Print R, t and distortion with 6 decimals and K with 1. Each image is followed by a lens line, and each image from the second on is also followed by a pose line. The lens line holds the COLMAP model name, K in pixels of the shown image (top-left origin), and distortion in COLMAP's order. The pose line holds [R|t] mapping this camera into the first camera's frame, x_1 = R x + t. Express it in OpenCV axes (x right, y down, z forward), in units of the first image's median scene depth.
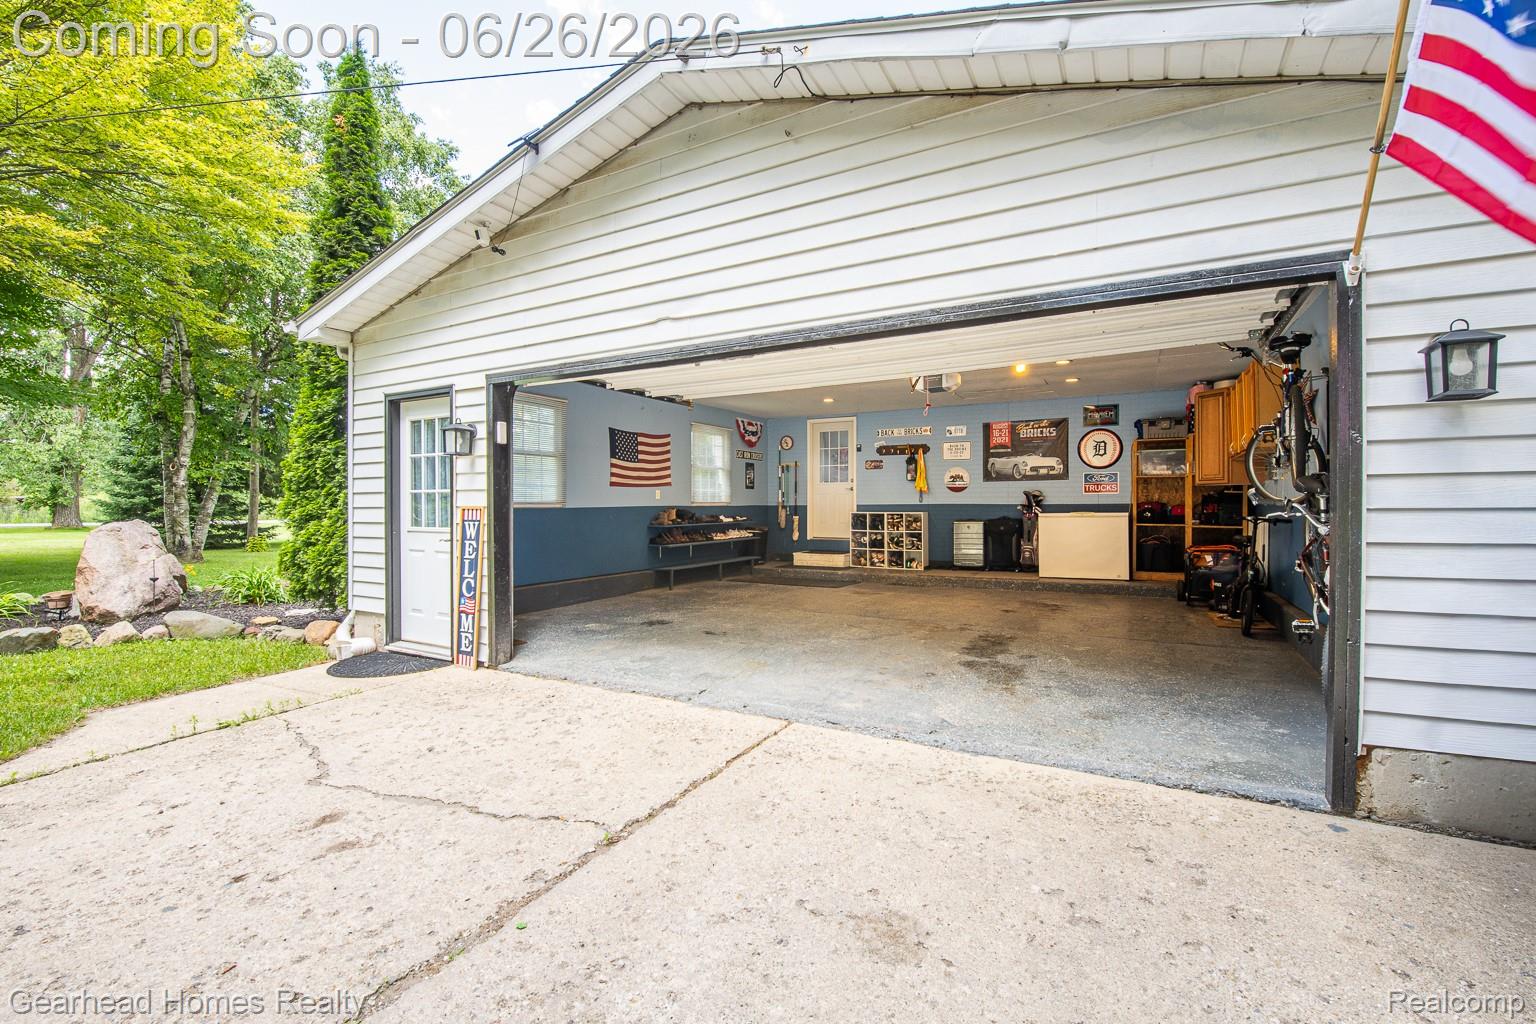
lens RADIAL K [[685.8, 0, 772.5], [0, 685.8, 524.1], [0, 0, 1]] dist [0.000744, 0.000108]
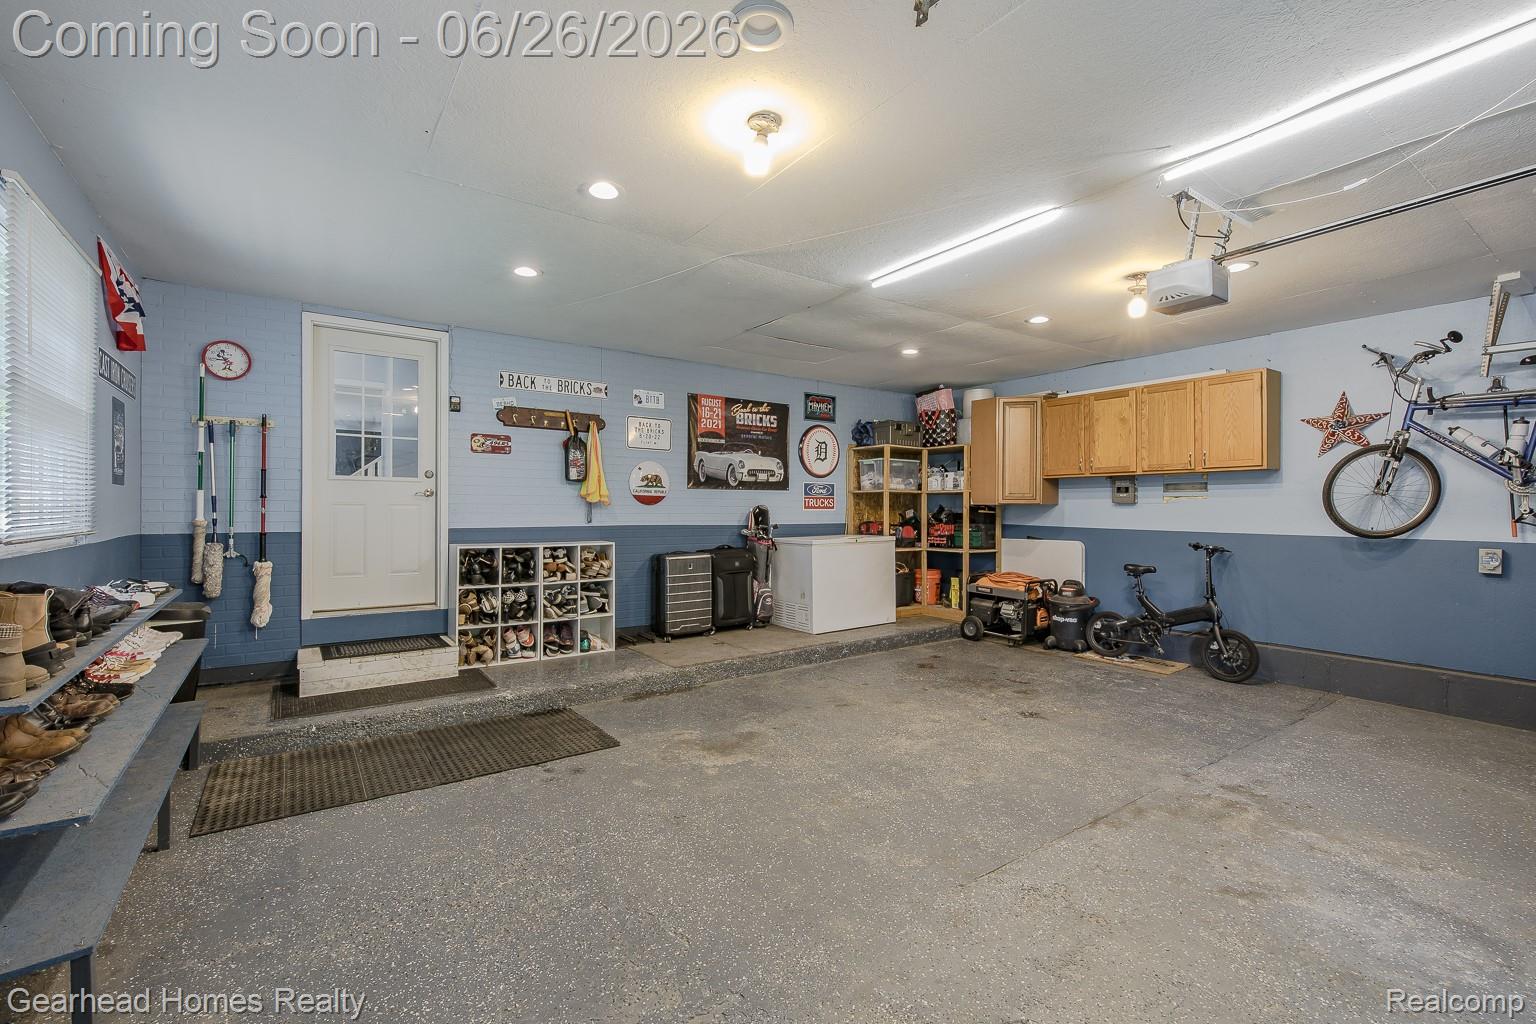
lens RADIAL K [[664.0, 0, 768.0], [0, 664.0, 512.0], [0, 0, 1]] dist [0.001994, 0.000201]
pose [[0.438195, -0.000215, 0.898880, -0.194959], [0.018216, 0.999797, -0.008641, -0.034621], [-0.898695, 0.020160, 0.438110, 0.677462]]
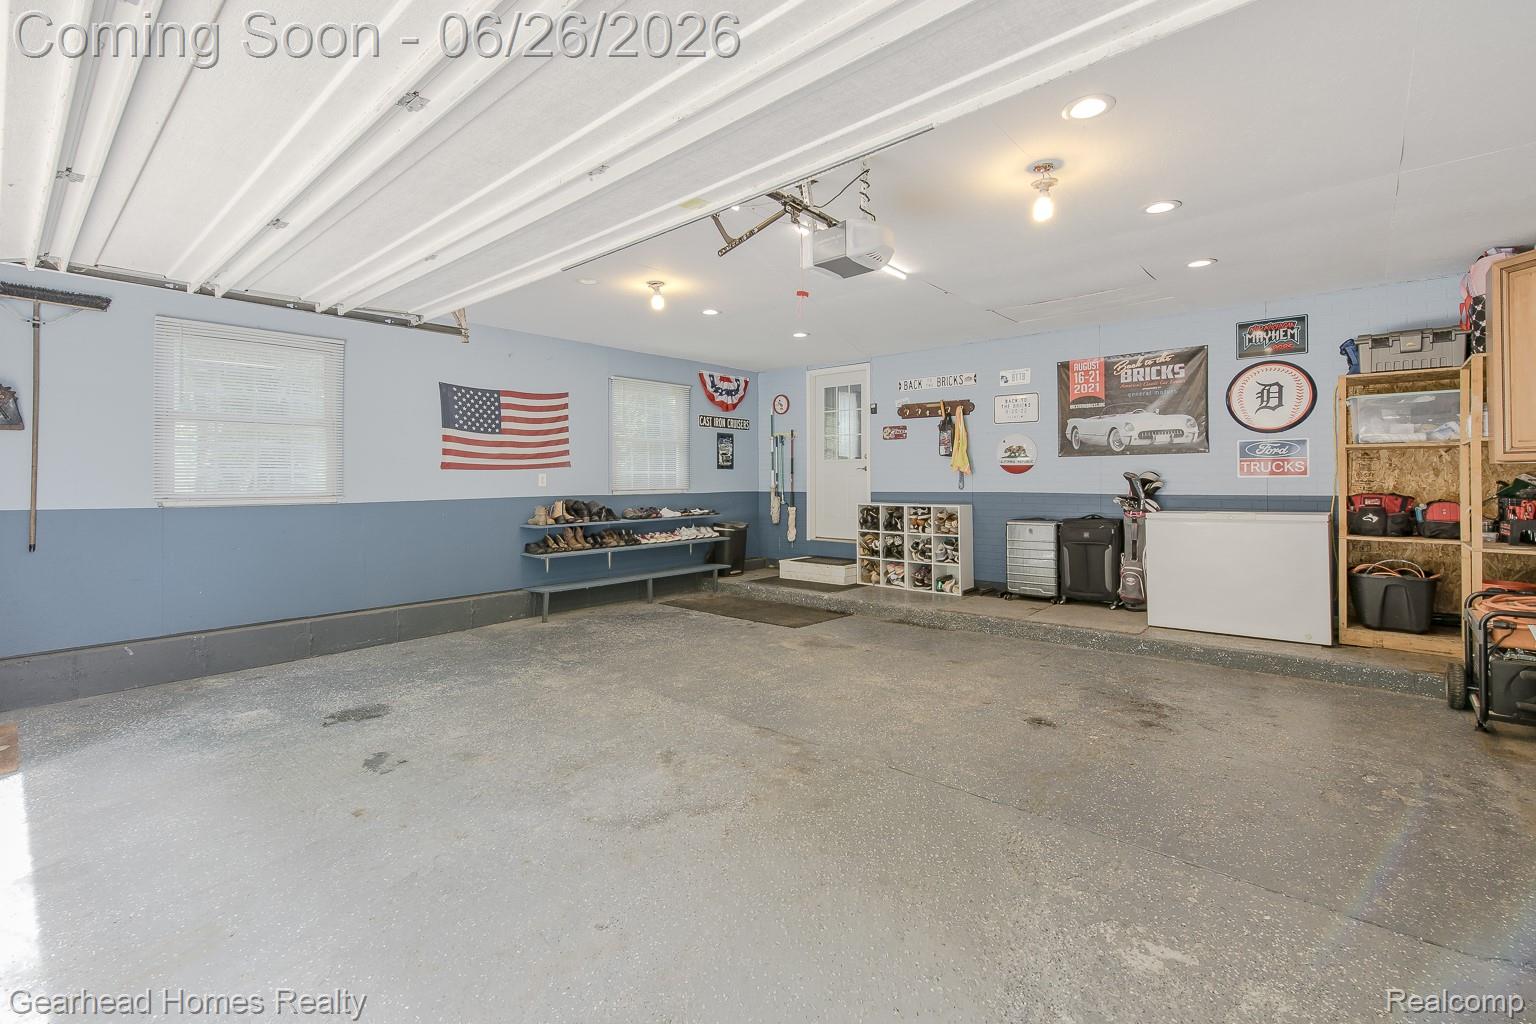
lens RADIAL K [[689.6, 0, 764.2], [0, 689.6, 485.5], [0, 0, 1]] dist [0.002190, 0.000449]
pose [[0.976165, 0.001096, -0.217026, 0.183704], [-0.005211, 0.999817, -0.018392, -0.023553], [0.216966, 0.019085, 0.975993, 0.337768]]
